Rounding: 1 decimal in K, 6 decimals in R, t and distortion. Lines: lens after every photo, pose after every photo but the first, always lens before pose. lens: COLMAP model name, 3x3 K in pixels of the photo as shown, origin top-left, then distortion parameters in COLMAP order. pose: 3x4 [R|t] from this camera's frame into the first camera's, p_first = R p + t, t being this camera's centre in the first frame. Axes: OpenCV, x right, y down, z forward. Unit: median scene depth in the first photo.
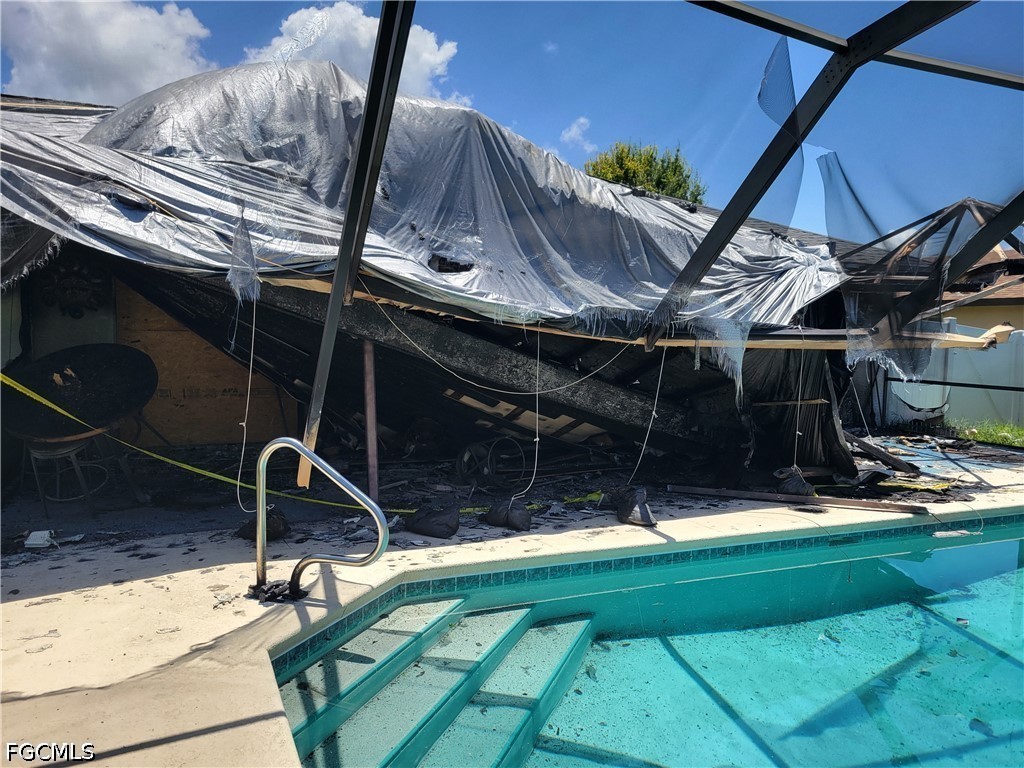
lens RADIAL K [[751.3, 0, 512.0], [0, 751.3, 384.0], [0, 0, 1]] dist [0.050060, -0.046395]
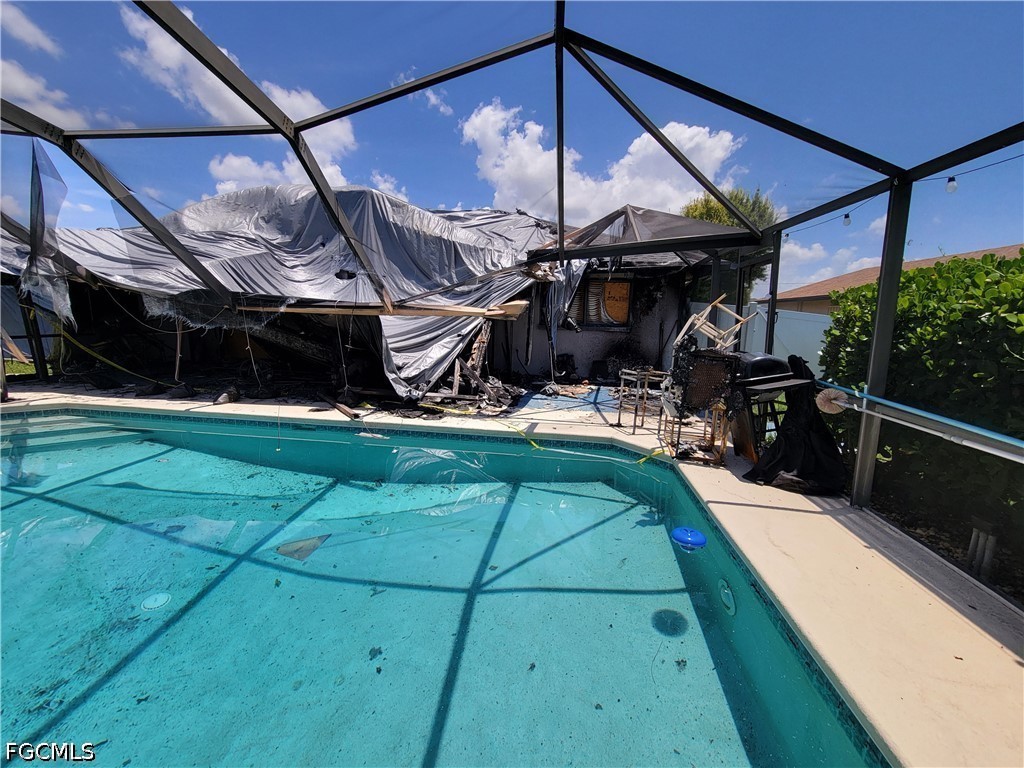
lens RADIAL K [[412.4, 0, 514.8], [0, 412.4, 381.2], [0, 0, 1]] dist [-0.011214, 0.000355]
pose [[0.782823, 0.136086, -0.607181, 1.316807], [-0.091440, 0.990357, 0.104075, -0.039358], [0.615490, -0.025952, 0.787718, 0.562909]]
